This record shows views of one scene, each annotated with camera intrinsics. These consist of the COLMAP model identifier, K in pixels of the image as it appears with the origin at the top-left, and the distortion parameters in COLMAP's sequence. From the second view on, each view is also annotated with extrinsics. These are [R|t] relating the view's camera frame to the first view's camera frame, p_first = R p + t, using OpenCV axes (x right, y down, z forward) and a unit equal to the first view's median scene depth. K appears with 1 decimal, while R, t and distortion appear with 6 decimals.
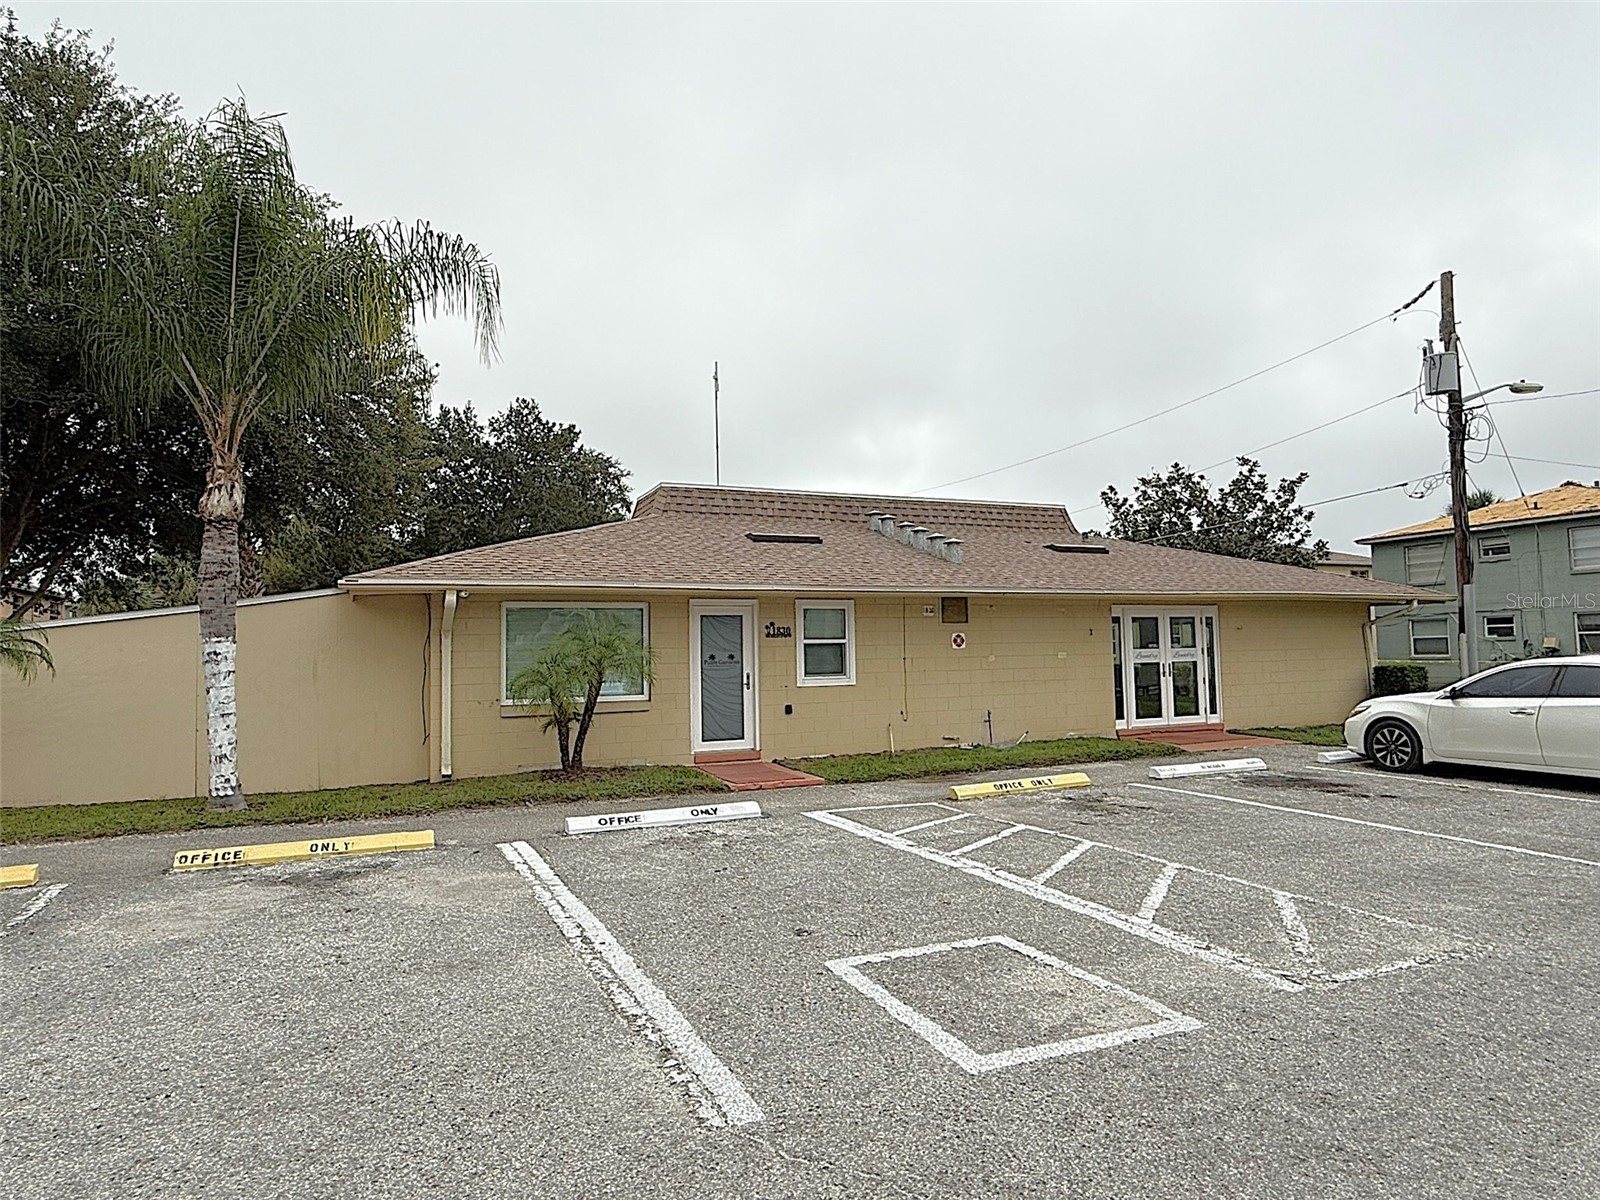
lens RADIAL K [[948.9, 0, 800.3], [0, 948.9, 602.9], [0, 0, 1]] dist [-0.003616, -0.000614]
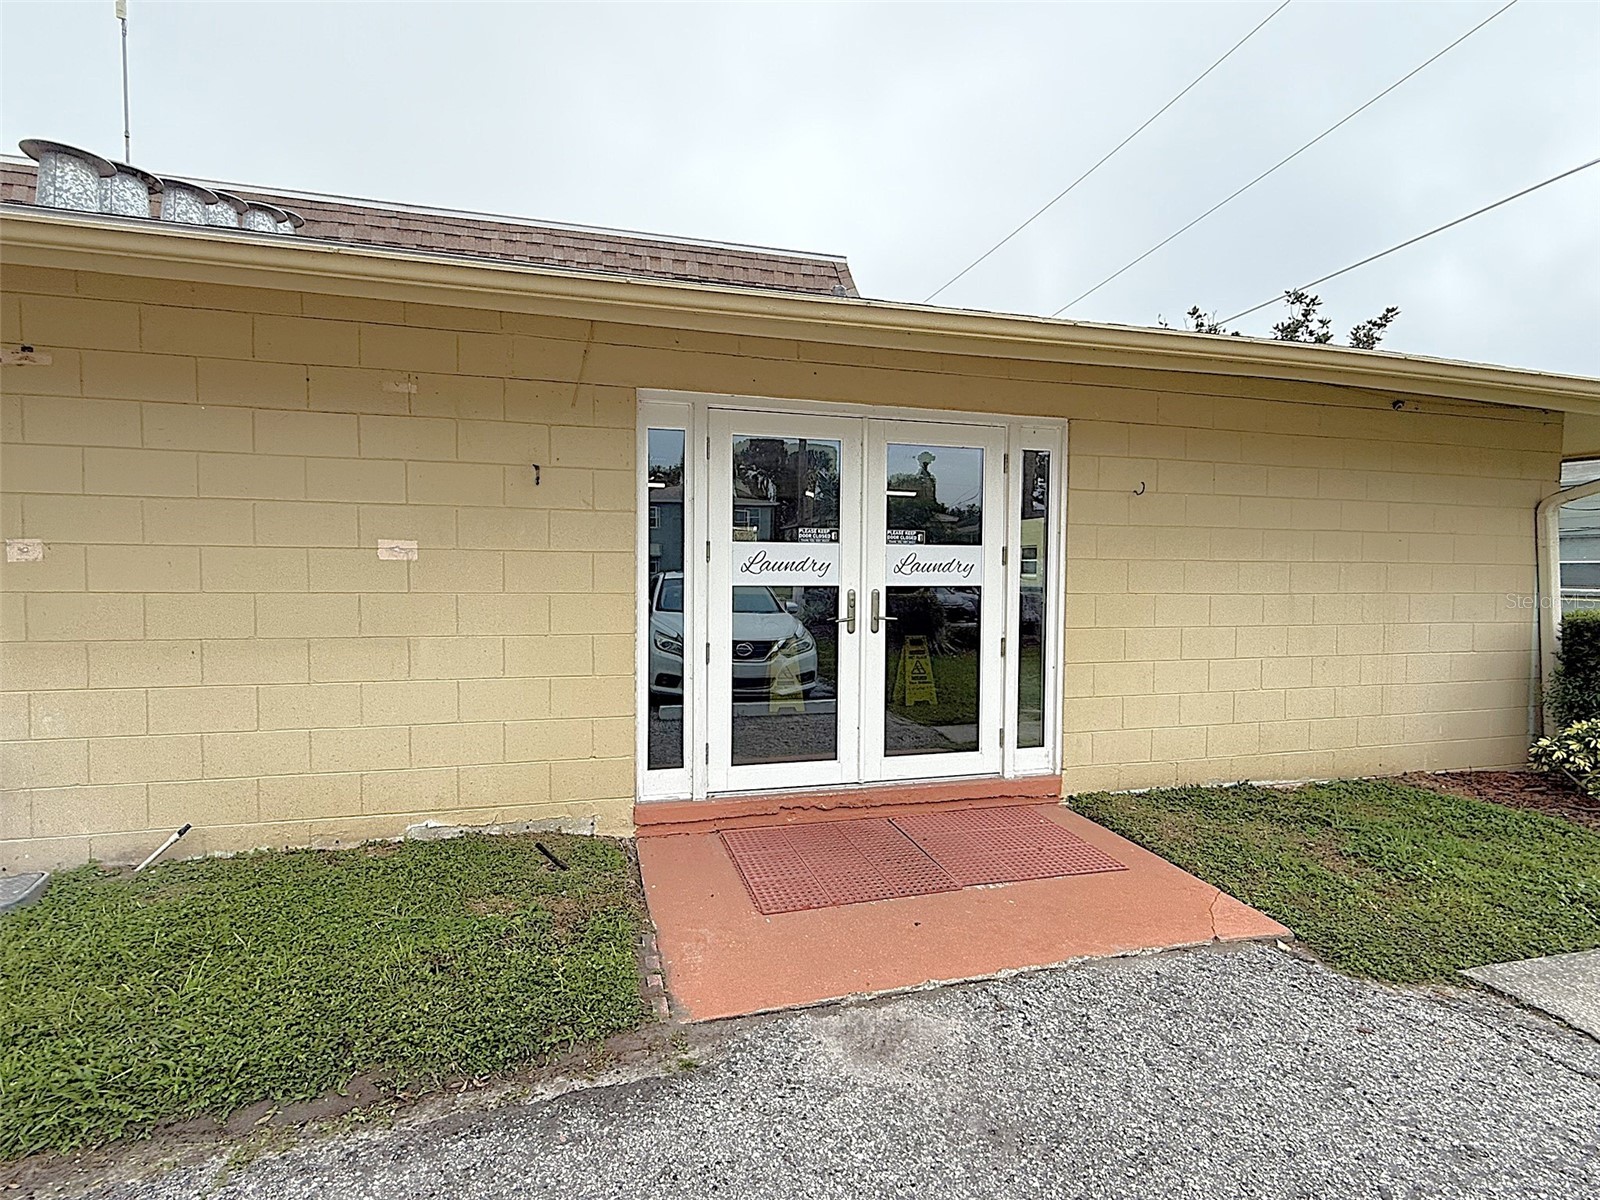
lens RADIAL K [[789.7, 0, 801.7], [0, 789.7, 597.9], [0, 0, 1]] dist [-0.000257, 0.000173]
pose [[0.989553, 0.033120, -0.140316, 0.395329], [-0.020512, 0.995698, 0.090363, 0.042276], [0.142705, -0.086541, 0.985975, 0.723417]]
